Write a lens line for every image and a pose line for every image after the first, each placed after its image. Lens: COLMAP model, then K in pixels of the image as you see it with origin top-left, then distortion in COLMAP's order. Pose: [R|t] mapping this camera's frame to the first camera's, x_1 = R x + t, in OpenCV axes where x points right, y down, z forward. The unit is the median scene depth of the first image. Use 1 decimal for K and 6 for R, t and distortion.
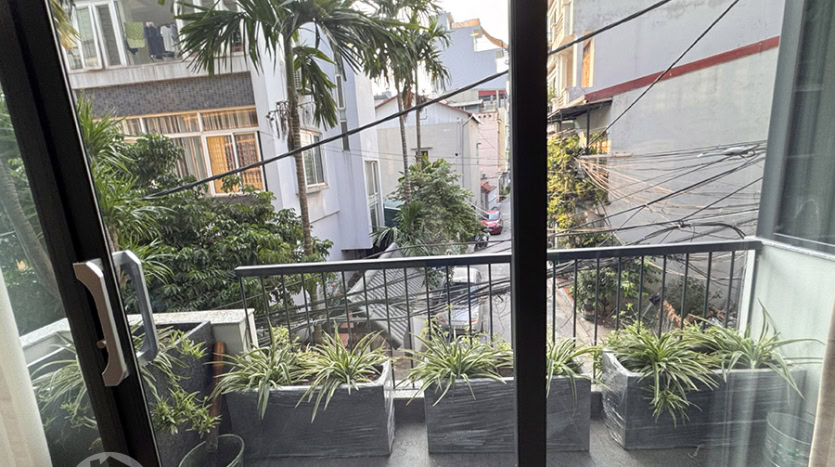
lens RADIAL K [[332.5, 0, 417.6], [0, 332.5, 227.5], [0, 0, 1]] dist [-0.000379, 0.000411]
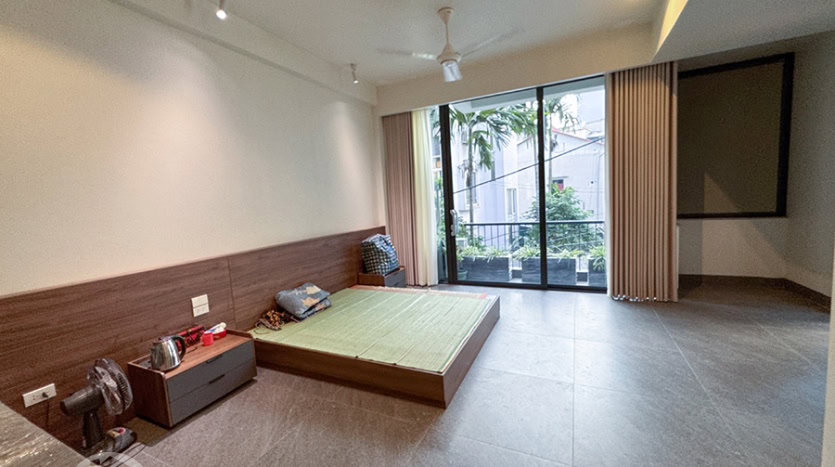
lens RADIAL K [[332.5, 0, 422.5], [0, 332.5, 231.3], [0, 0, 1]] dist [-0.000379, 0.000411]
pose [[0.921756, 0.052339, -0.384223, 0.064160], [-0.077046, 0.995814, -0.049185, 0.077817], [0.380040, 0.074939, 0.921929, -0.426081]]
